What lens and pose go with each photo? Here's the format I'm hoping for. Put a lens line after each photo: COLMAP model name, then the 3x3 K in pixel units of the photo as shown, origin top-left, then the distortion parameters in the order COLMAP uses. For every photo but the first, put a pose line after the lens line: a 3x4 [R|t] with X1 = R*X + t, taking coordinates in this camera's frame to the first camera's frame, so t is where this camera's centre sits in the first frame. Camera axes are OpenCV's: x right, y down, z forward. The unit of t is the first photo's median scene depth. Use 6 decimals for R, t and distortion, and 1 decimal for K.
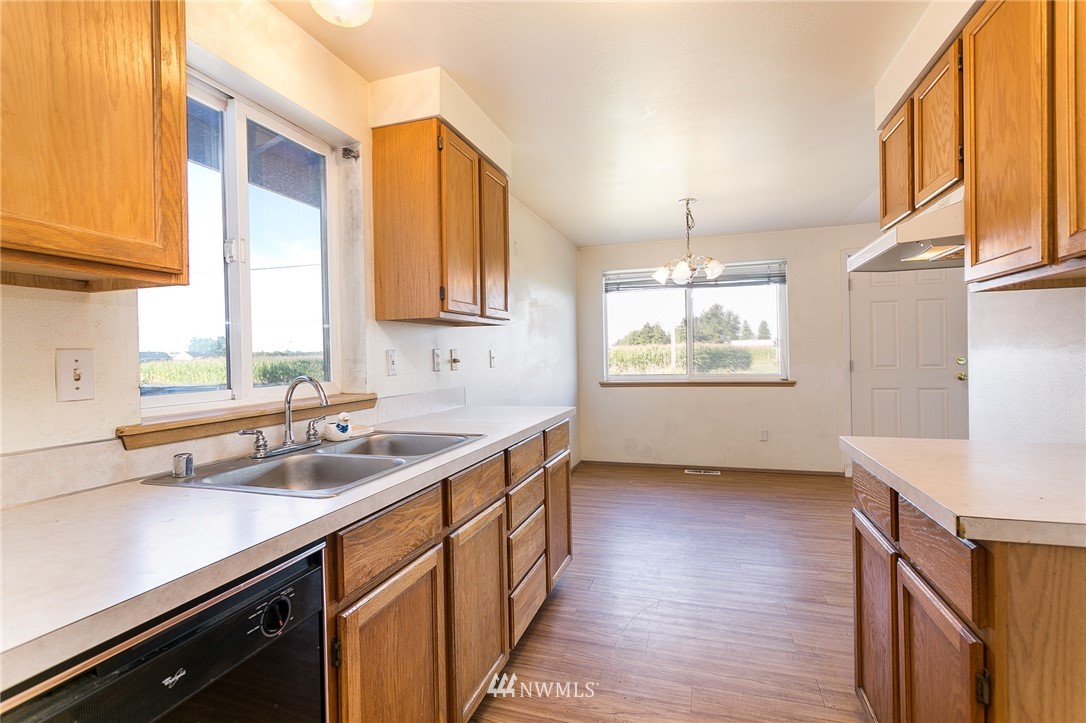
lens RADIAL K [[521.3, 0, 540.8], [0, 521.3, 359.1], [0, 0, 1]] dist [0.004146, 0.001080]
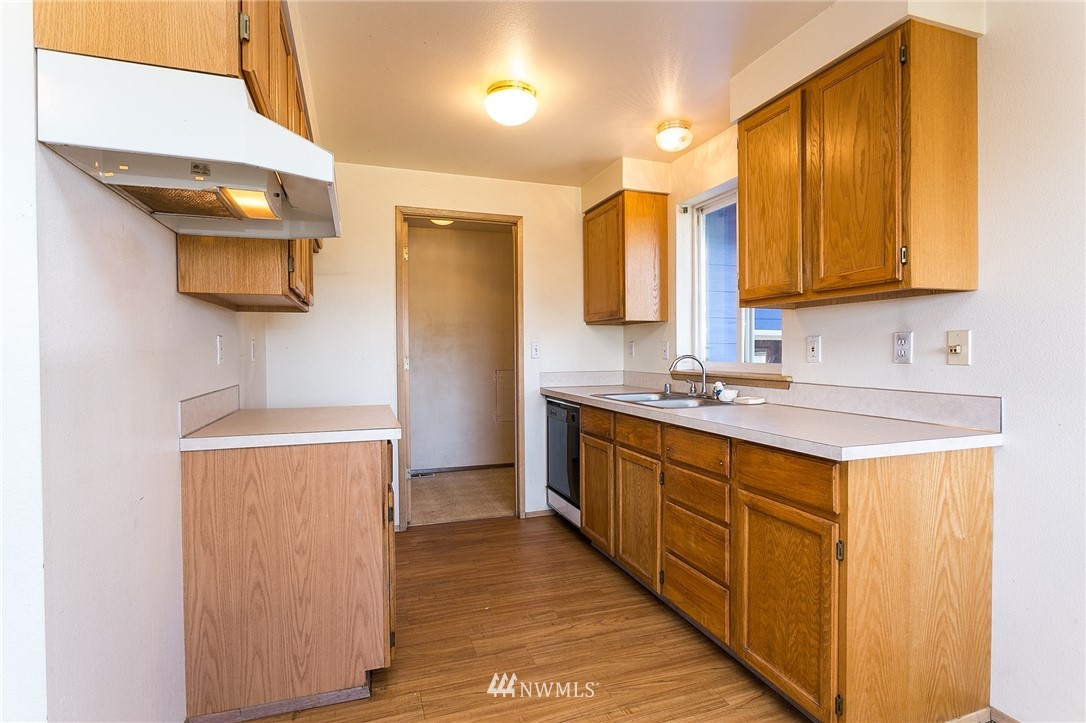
lens RADIAL K [[559.1, 0, 544.8], [0, 559.1, 358.8], [0, 0, 1]] dist [0.000025, -0.000001]
pose [[-0.799803, 0.028953, -0.599565, 0.653307], [0.013312, 0.999446, 0.030505, -0.013896], [0.600116, 0.016417, -0.799745, 1.334273]]
